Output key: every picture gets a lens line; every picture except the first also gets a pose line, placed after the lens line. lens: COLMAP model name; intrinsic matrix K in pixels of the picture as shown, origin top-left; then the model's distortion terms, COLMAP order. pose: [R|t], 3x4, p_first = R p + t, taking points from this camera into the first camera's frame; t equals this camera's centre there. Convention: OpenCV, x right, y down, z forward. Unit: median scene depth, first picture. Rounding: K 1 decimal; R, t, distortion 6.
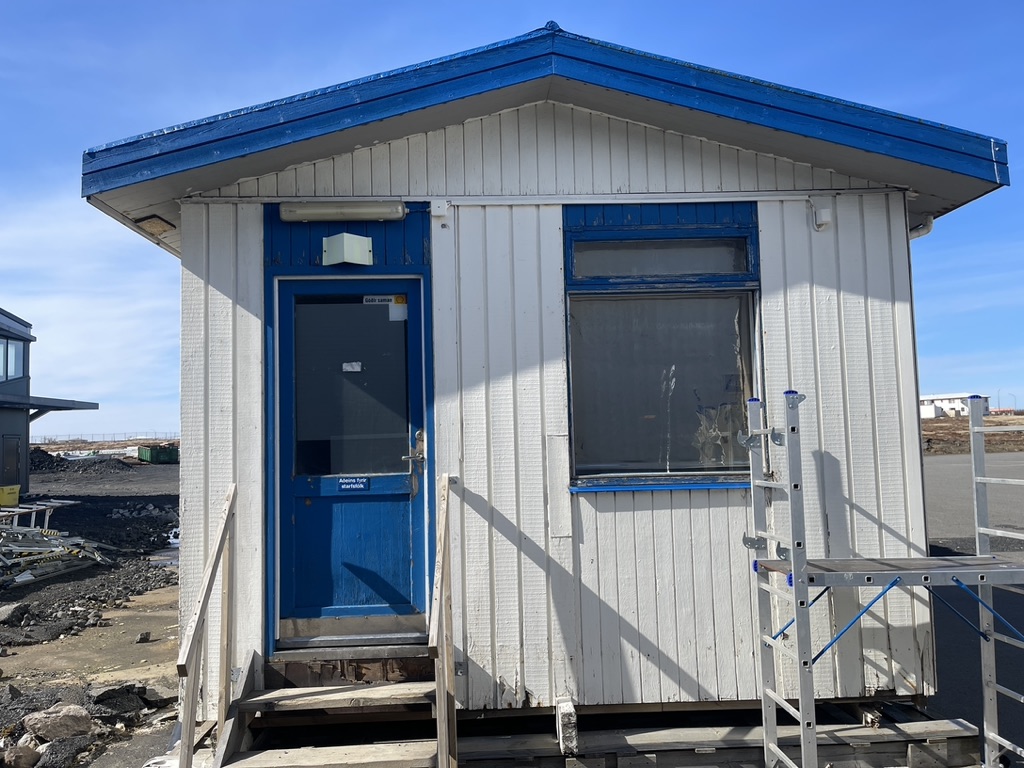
lens RADIAL K [[775.7, 0, 512.0], [0, 775.7, 384.0], [0, 0, 1]] dist [0.081950, -0.110506]
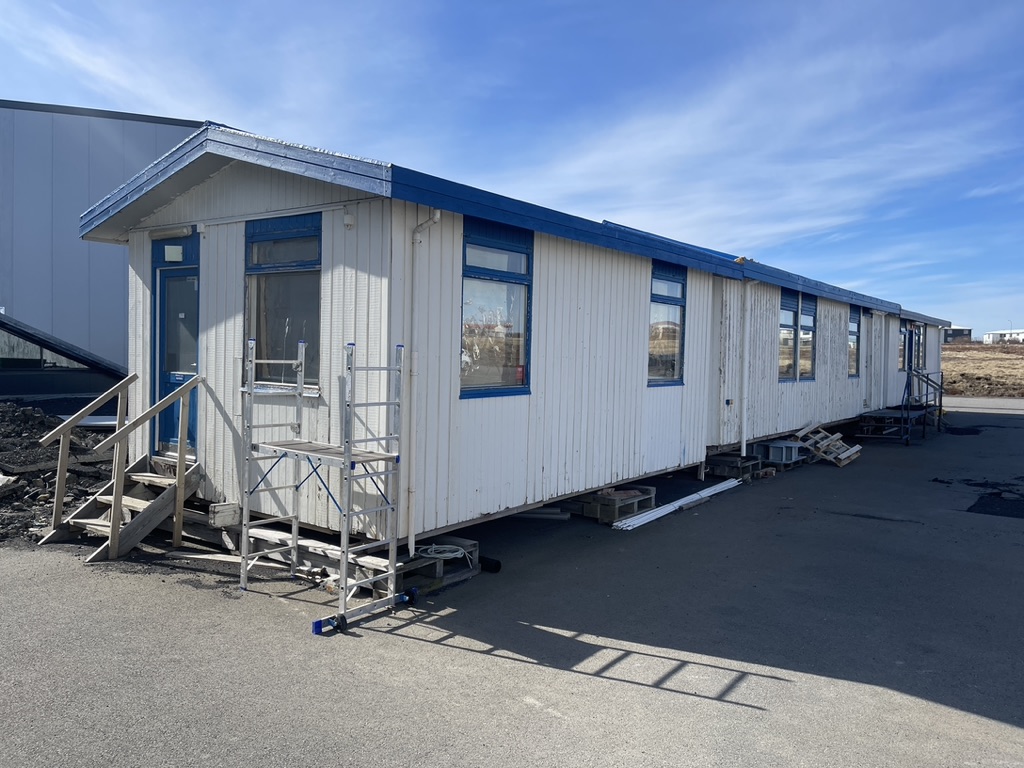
lens RADIAL K [[775.7, 0, 512.0], [0, 775.7, 384.0], [0, 0, 1]] dist [0.081950, -0.110506]
pose [[0.773827, 0.071936, -0.629298, 1.625079], [-0.003496, 0.994000, 0.109327, -0.068197], [0.633387, -0.082400, 0.769436, 0.033914]]
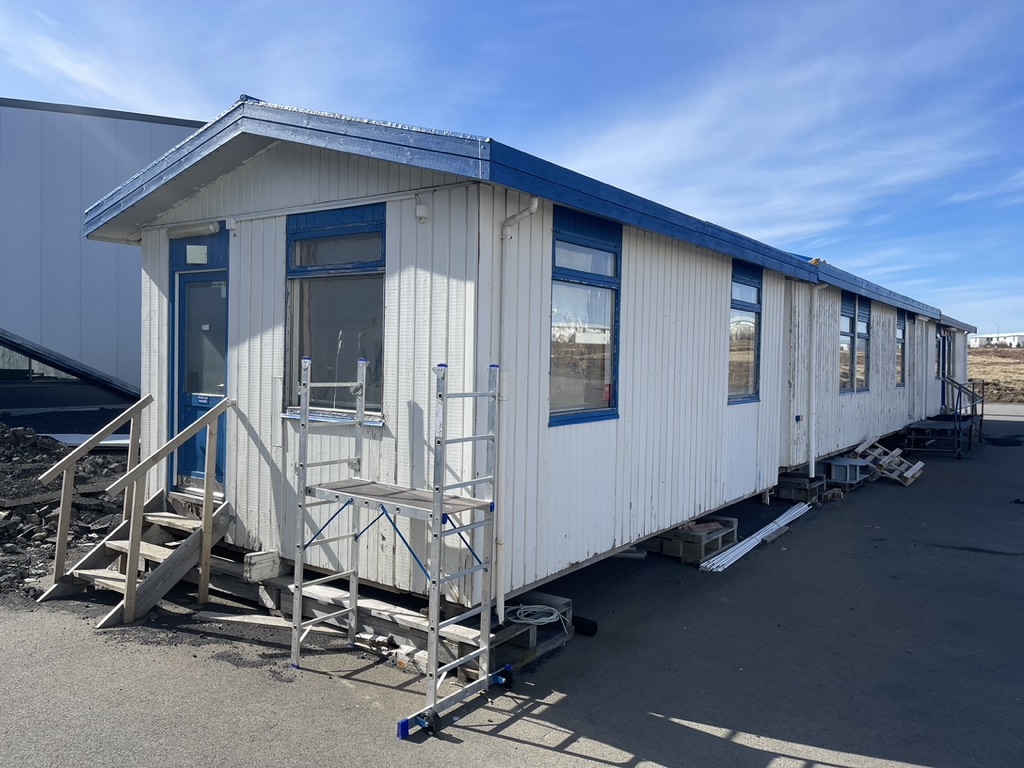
lens RADIAL K [[775.7, 0, 512.0], [0, 775.7, 384.0], [0, 0, 1]] dist [0.081950, -0.110506]
pose [[0.783352, 0.063322, -0.618345, 1.299457], [0.000150, 0.994778, 0.102061, -0.071407], [0.621578, -0.080042, 0.779252, 0.126640]]
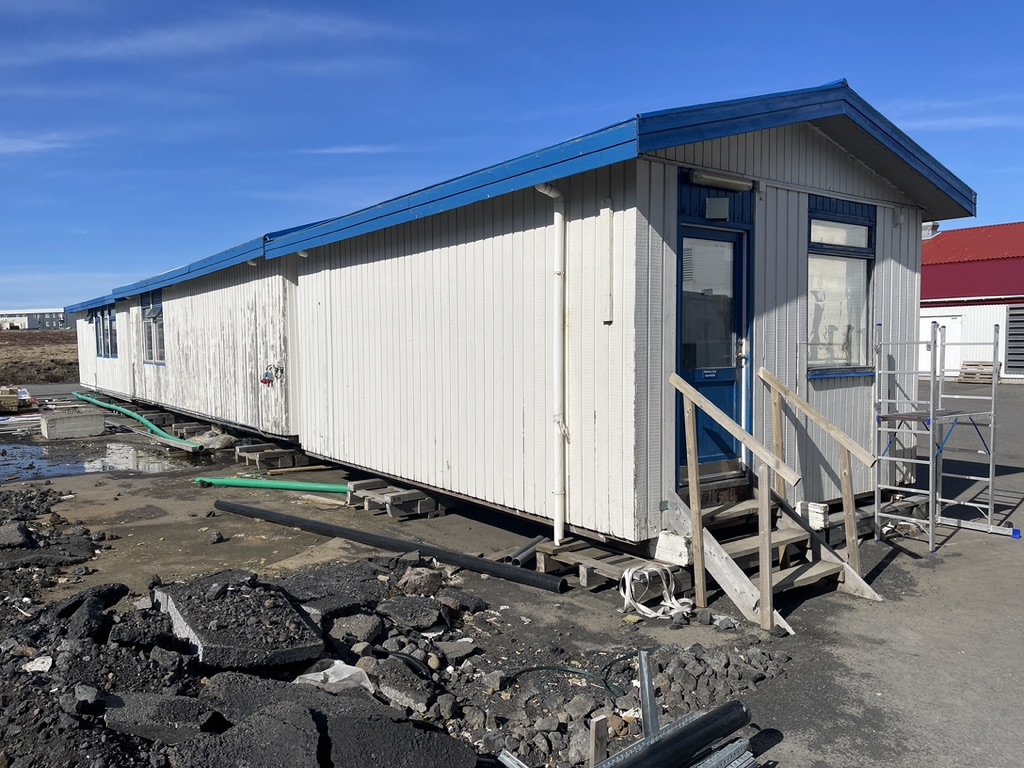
lens RADIAL K [[787.4, 0, 512.0], [0, 787.4, 384.0], [0, 0, 1]] dist [0.011221, 0.004996]
pose [[0.828498, -0.009233, 0.559915, -1.318581], [-0.056137, 0.993458, 0.099447, 0.021935], [-0.557171, -0.113824, 0.822560, 0.000259]]
